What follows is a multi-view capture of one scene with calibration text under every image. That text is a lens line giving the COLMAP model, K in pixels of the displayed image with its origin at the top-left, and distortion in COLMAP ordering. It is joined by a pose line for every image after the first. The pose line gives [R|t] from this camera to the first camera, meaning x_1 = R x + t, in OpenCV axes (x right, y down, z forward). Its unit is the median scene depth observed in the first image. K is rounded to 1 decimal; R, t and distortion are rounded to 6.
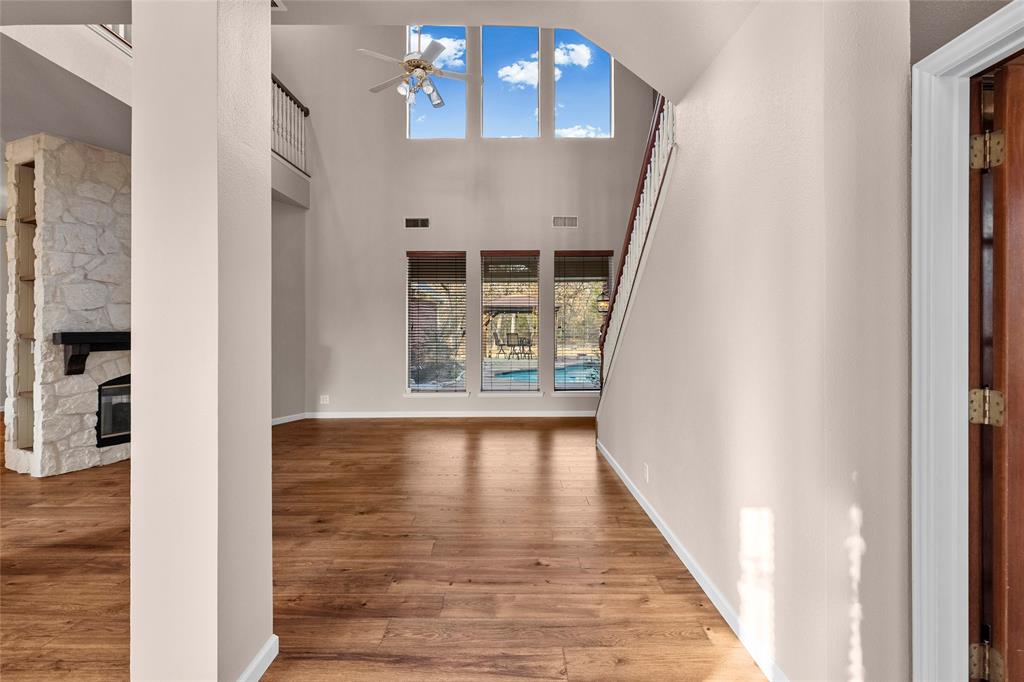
lens RADIAL K [[458.7, 0, 517.2], [0, 458.7, 326.5], [0, 0, 1]] dist [0.006852, -0.001655]
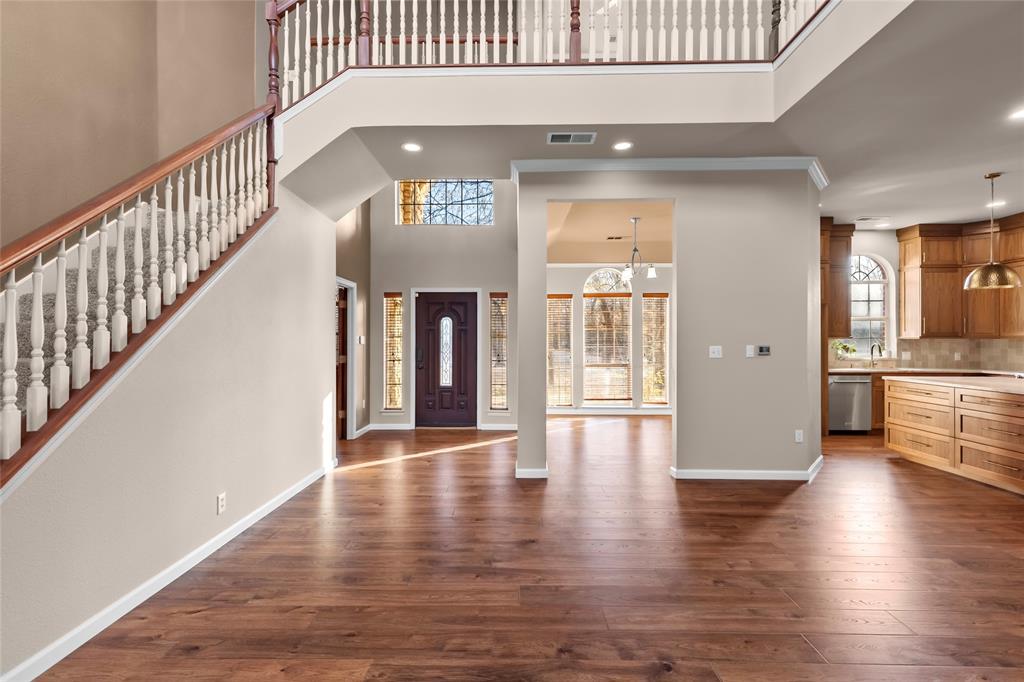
lens RADIAL K [[458.7, 0, 510.4], [0, 458.7, 340.3], [0, 0, 1]] dist [0.006852, -0.001655]
pose [[-0.999688, 0.001470, 0.024952, -0.246205], [0.001404, 0.999995, -0.002674, 0.001785], [-0.024956, -0.002638, -0.999685, 1.496372]]
